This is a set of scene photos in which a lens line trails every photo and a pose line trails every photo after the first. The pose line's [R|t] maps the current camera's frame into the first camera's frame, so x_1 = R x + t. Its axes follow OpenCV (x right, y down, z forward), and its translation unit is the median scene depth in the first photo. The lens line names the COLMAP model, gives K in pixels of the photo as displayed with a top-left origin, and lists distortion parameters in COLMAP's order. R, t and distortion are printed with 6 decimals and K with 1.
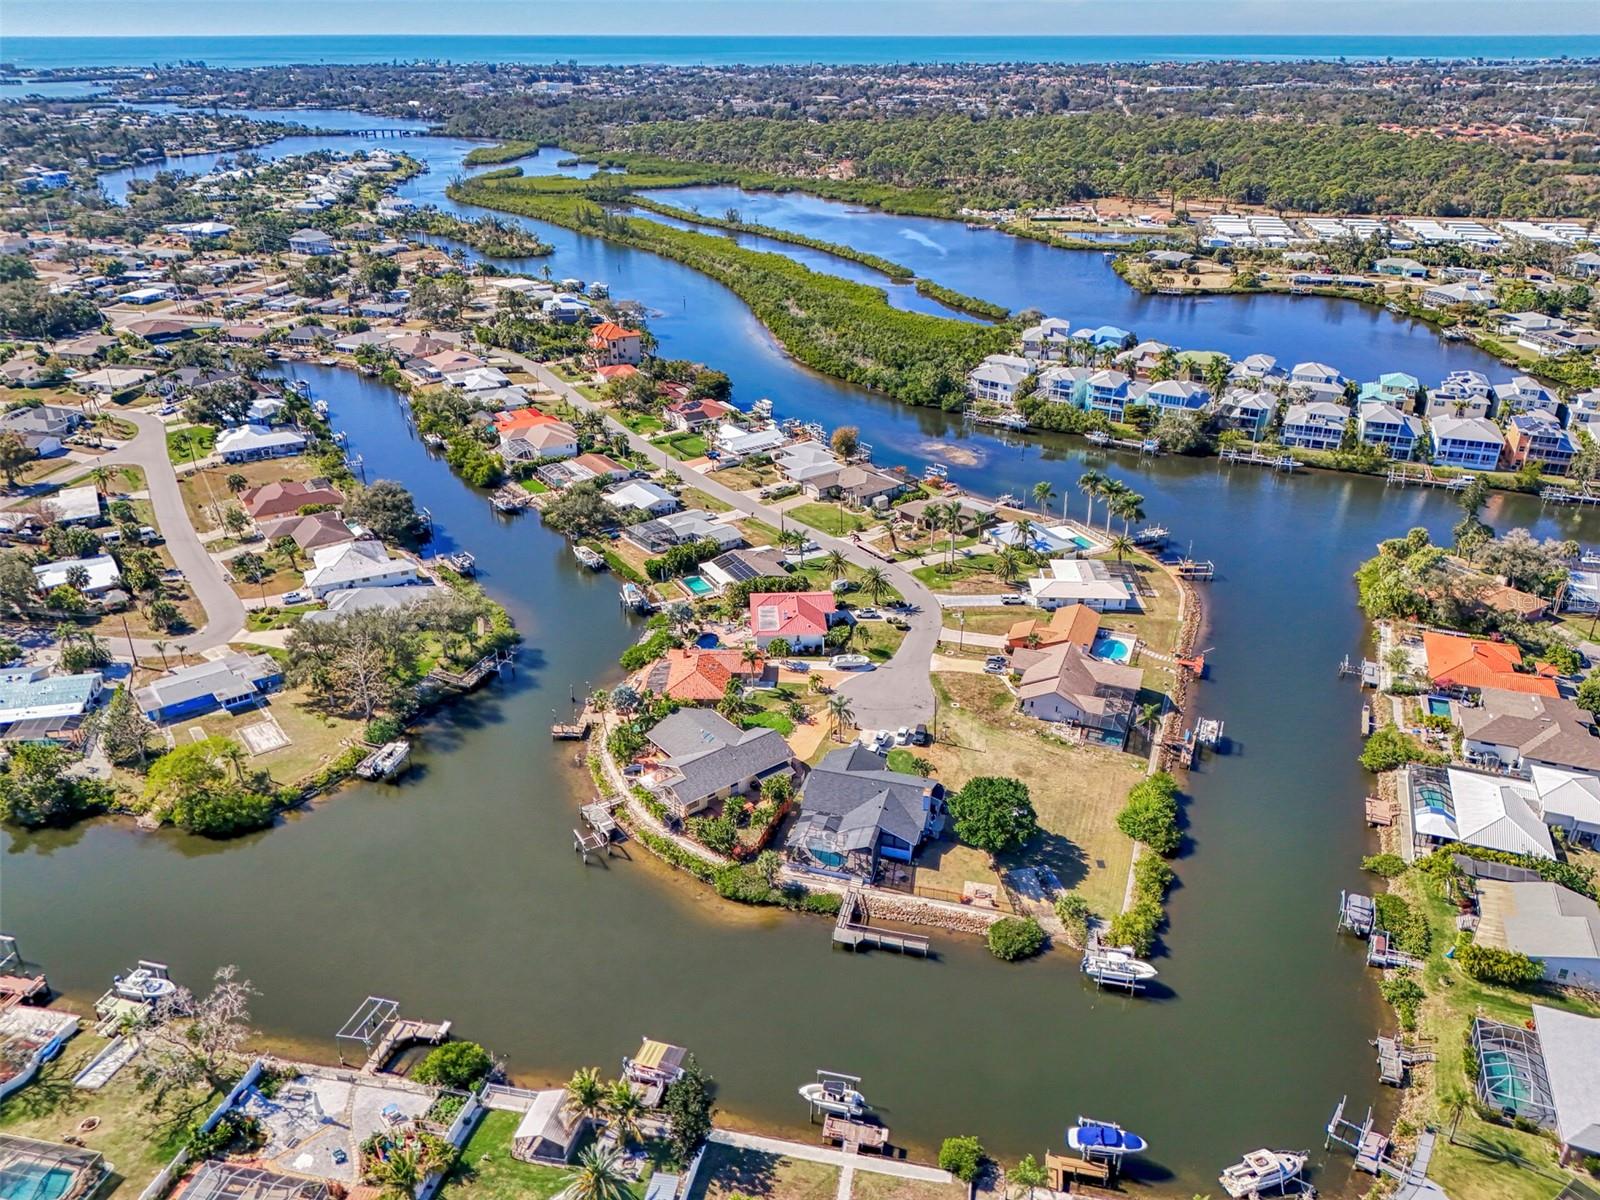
lens RADIAL K [[1127.8, 0, 805.7], [0, 1127.8, 577.1], [0, 0, 1]] dist [0.077650, -0.107237]
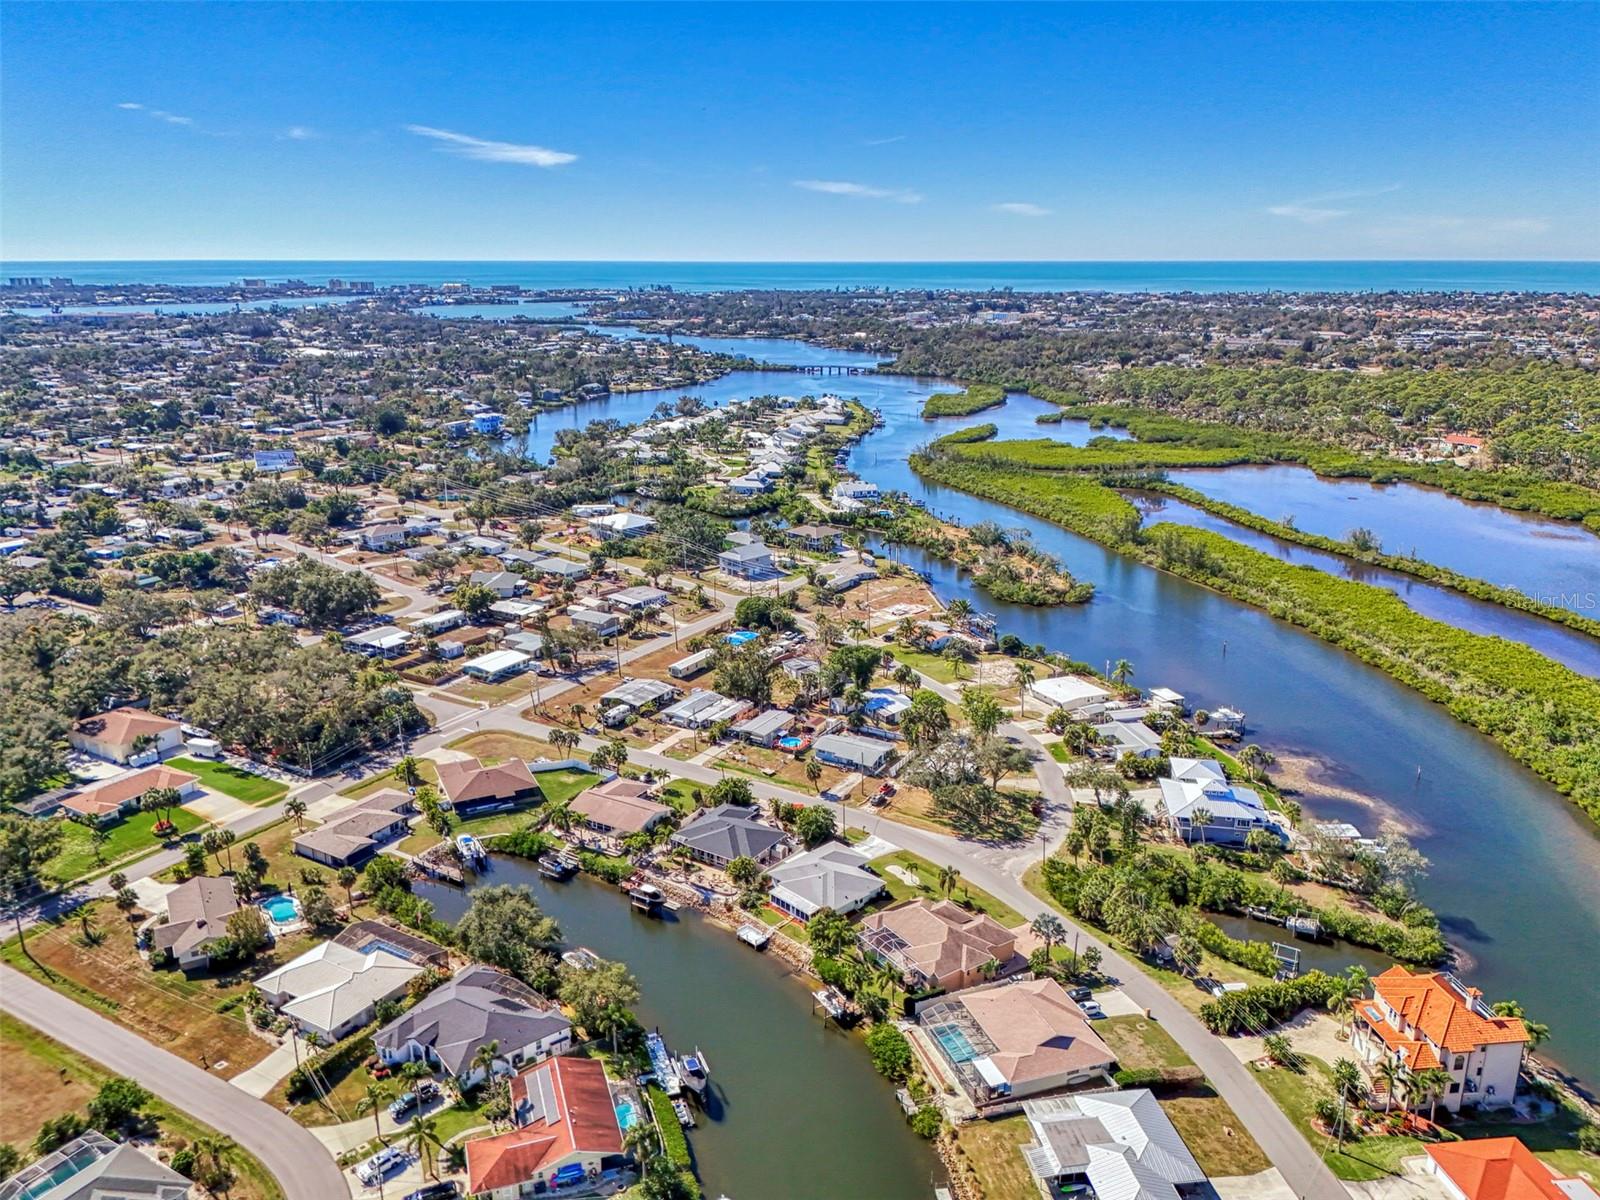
lens RADIAL K [[1131.9, 0, 800.0], [0, 1131.9, 600.0], [0, 0, 1]] dist [0.051744, -0.047509]
pose [[0.942305, 0.093732, -0.321365, -0.105949], [-0.141632, 0.981475, -0.129026, -0.110436], [0.303318, 0.167097, 0.938124, 0.217849]]
